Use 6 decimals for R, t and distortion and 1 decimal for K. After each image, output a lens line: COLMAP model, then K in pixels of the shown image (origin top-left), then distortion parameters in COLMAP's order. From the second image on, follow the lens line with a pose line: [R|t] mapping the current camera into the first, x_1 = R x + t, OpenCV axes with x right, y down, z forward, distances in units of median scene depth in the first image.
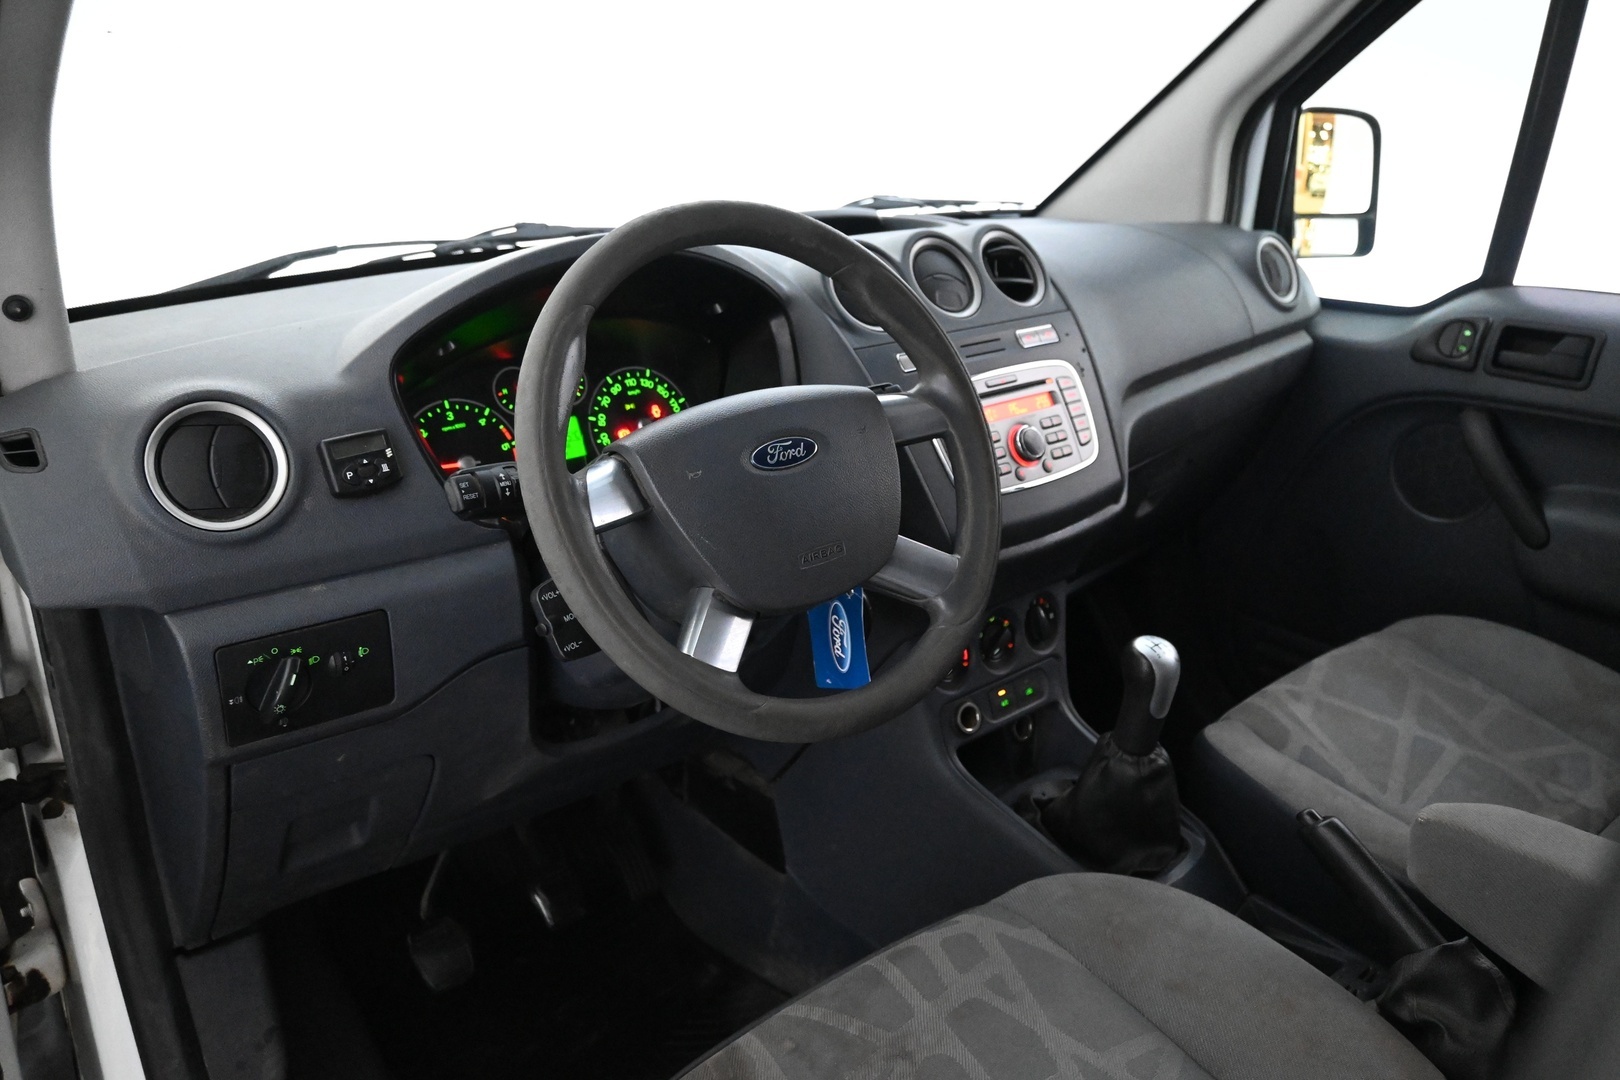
lens RADIAL K [[1270.0, 0, 812.7], [0, 1270.0, 539.7], [0, 0, 1]] dist [-0.004847, 0.003723]
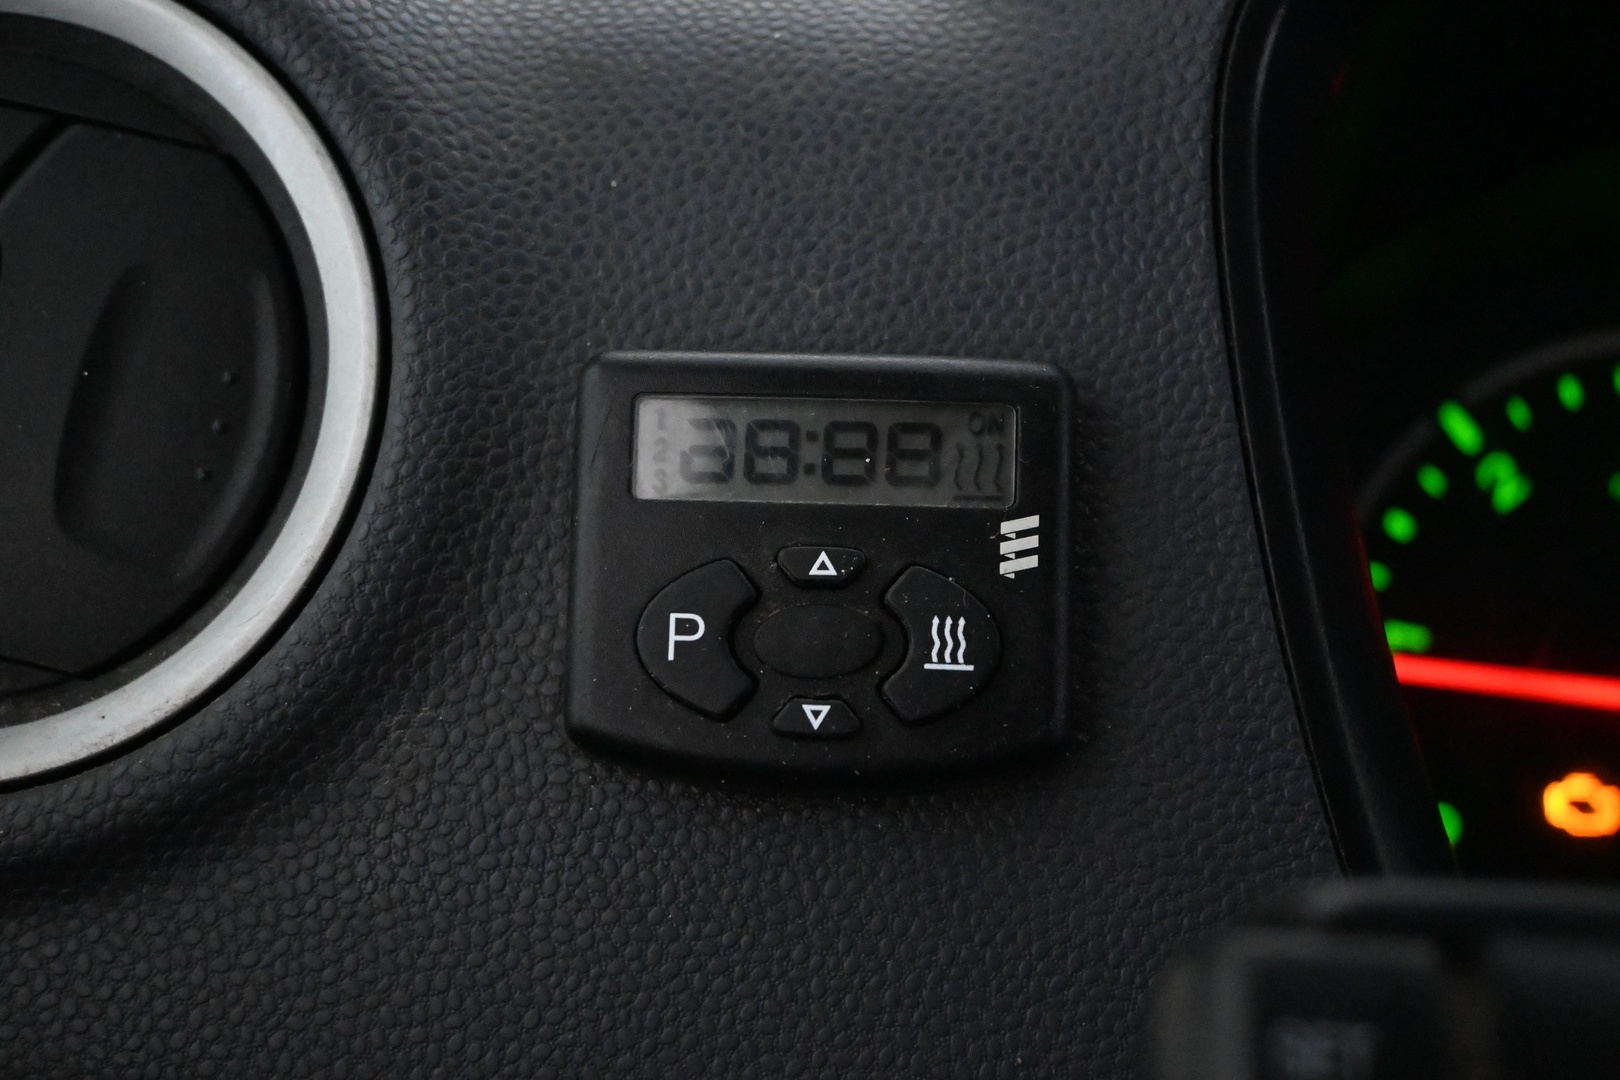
lens RADIAL K [[2652.8, 0, 809.9], [0, 2652.8, 538.9], [0, 0, 1]] dist [-0.025077, 0.000000]
pose [[0.757554, 0.241766, -0.606351, -0.135431], [-0.277683, 0.960004, 0.035848, -0.056030], [0.590766, 0.141216, 0.794389, 0.579783]]
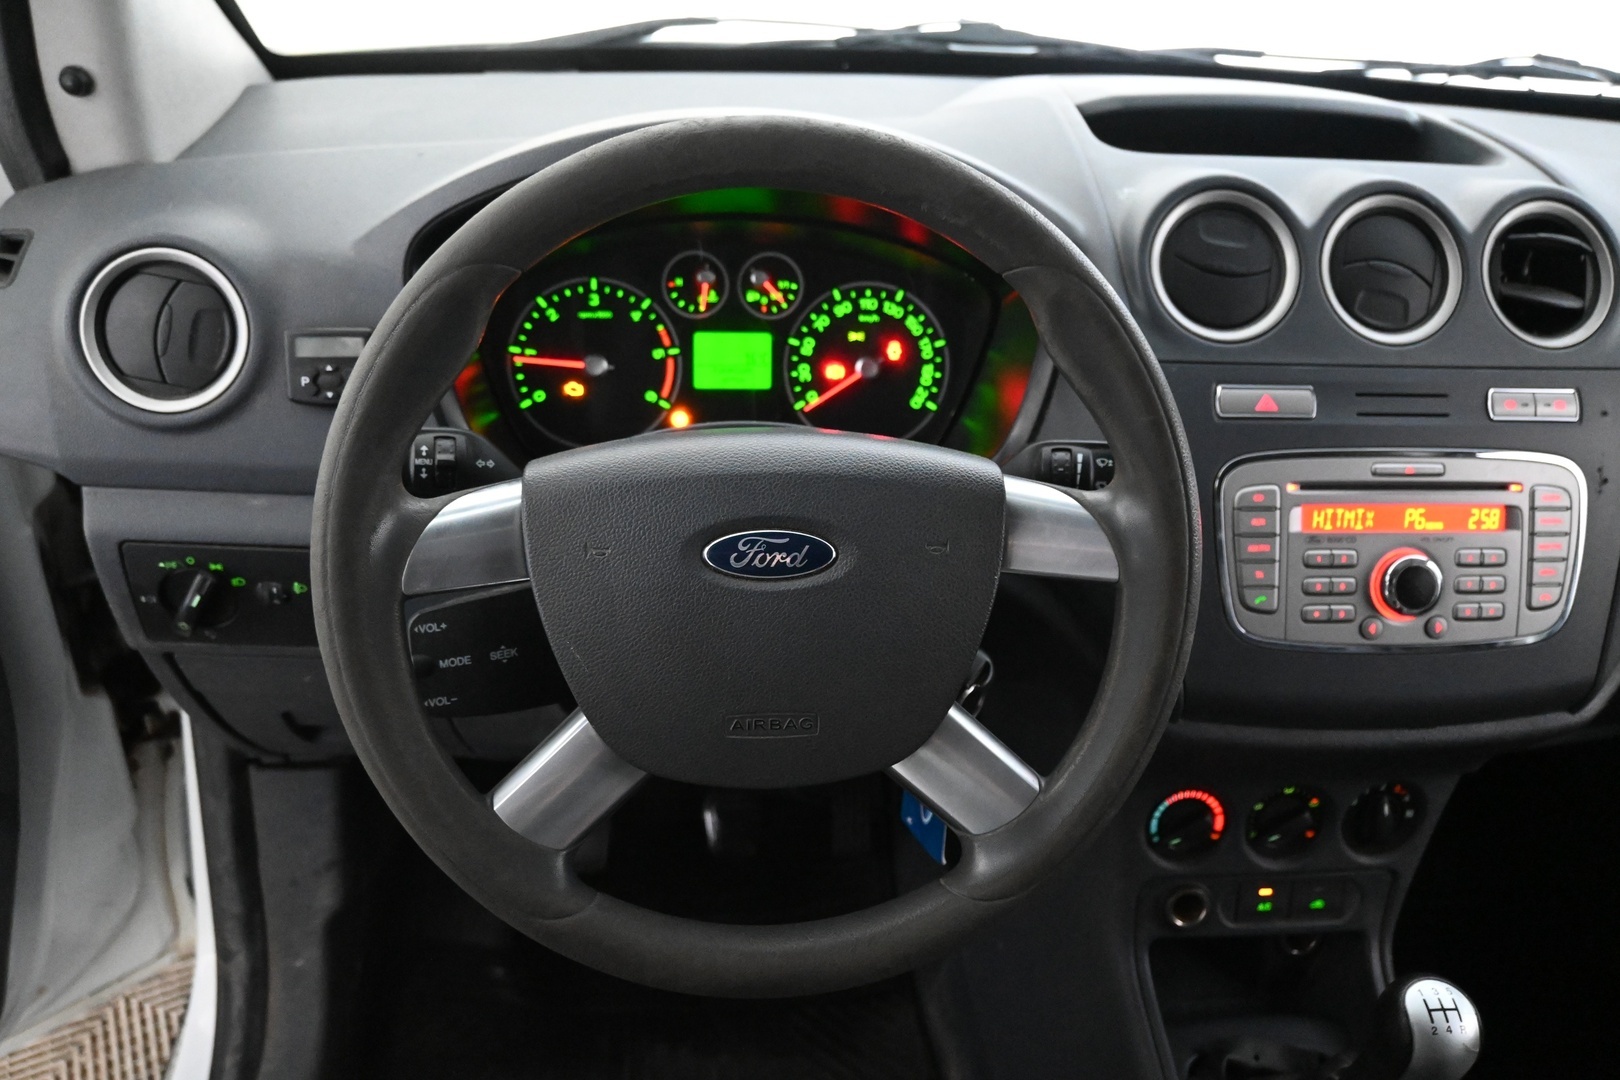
lens RADIAL K [[1259.0, 0, 811.4], [0, 1259.0, 545.7], [0, 0, 1]] dist [0.000149, -0.006754]
pose [[0.816293, 0.363240, -0.449134, 0.206509], [-0.261447, 0.925669, 0.273465, -0.187597], [0.515083, -0.105803, 0.850585, 0.365194]]
